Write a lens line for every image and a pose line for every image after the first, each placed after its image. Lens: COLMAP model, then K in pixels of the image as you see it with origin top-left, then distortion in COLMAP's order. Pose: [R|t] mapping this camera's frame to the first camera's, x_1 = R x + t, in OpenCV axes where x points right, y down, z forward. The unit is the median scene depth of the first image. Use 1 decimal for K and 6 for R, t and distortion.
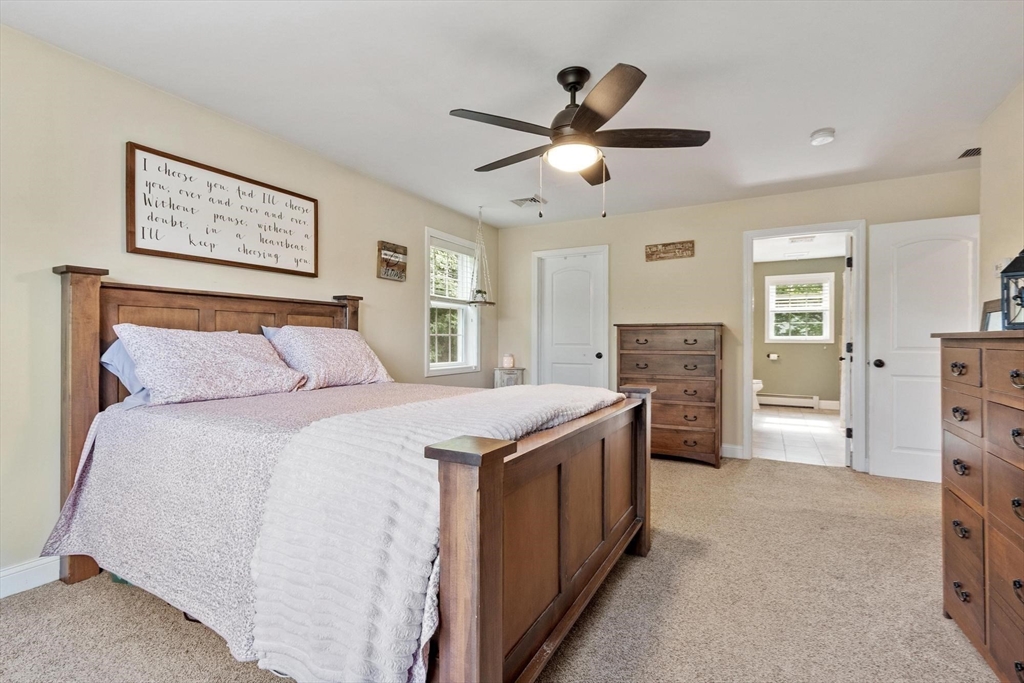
lens RADIAL K [[450.3, 0, 515.5], [0, 450.3, 347.4], [0, 0, 1]] dist [0.004596, 0.000572]
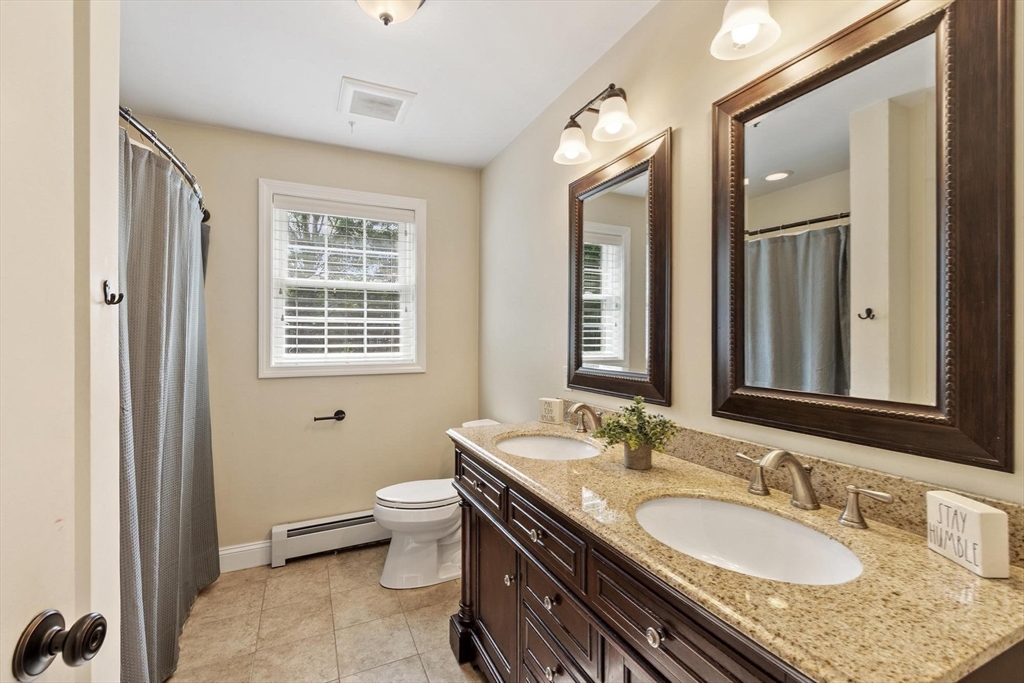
lens RADIAL K [[450.3, 0, 508.2], [0, 450.3, 332.6], [0, 0, 1]] dist [0.004596, 0.000572]
pose [[0.575080, -0.004875, 0.818083, 0.392489], [0.000791, 0.999985, 0.005403, -0.045318], [-0.818097, -0.002460, 0.575075, 0.667926]]
